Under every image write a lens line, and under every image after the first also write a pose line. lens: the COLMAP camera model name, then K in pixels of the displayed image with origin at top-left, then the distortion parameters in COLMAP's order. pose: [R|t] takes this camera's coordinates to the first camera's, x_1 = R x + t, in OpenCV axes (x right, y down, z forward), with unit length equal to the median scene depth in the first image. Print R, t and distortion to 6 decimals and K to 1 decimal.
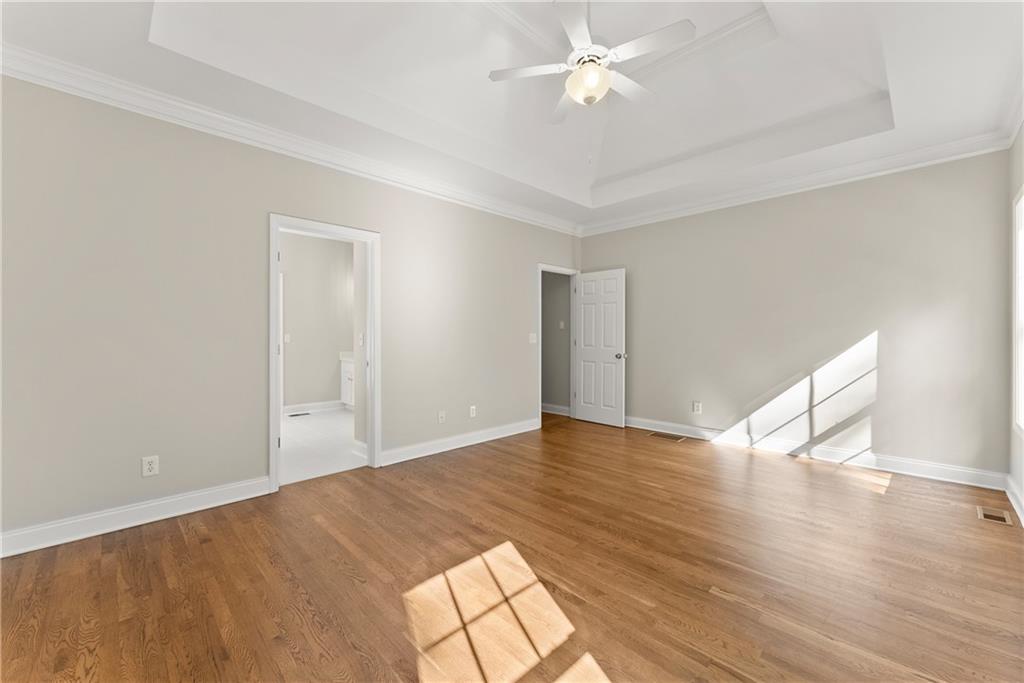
lens RADIAL K [[412.8, 0, 510.3], [0, 412.8, 335.1], [0, 0, 1]] dist [-0.000164, -0.000090]
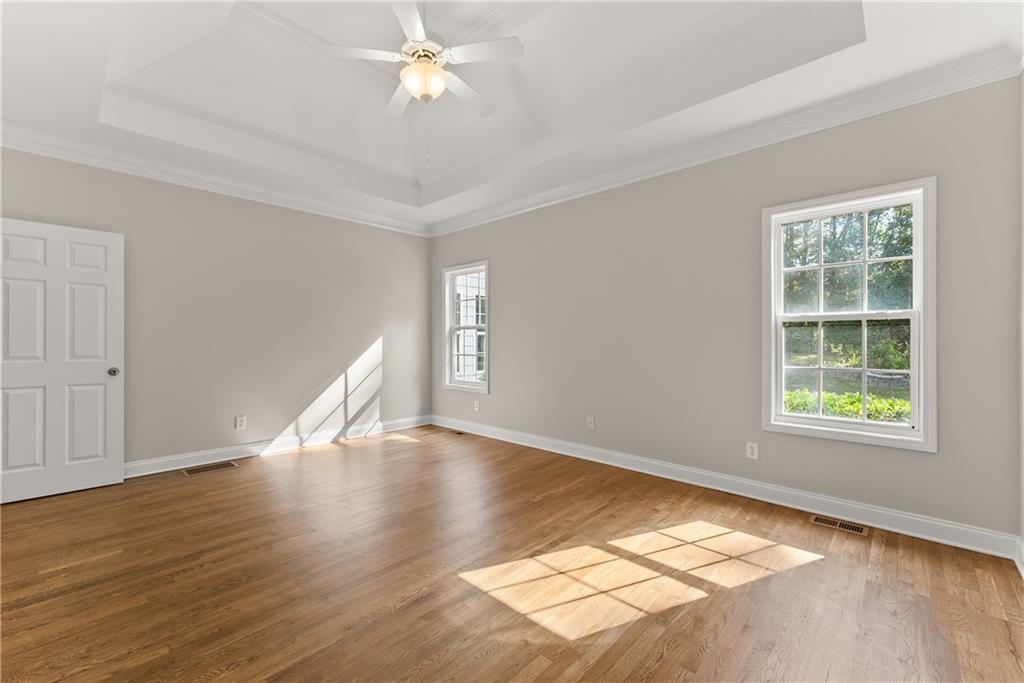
lens RADIAL K [[420.0, 0, 514.9], [0, 420.0, 344.1], [0, 0, 1]] dist [0.001681, 0.000099]
pose [[-0.046961, -0.009514, 0.998851, -0.548249], [-0.002299, 0.999953, 0.009417, 0.001862], [-0.998894, -0.001854, -0.046981, 0.566571]]
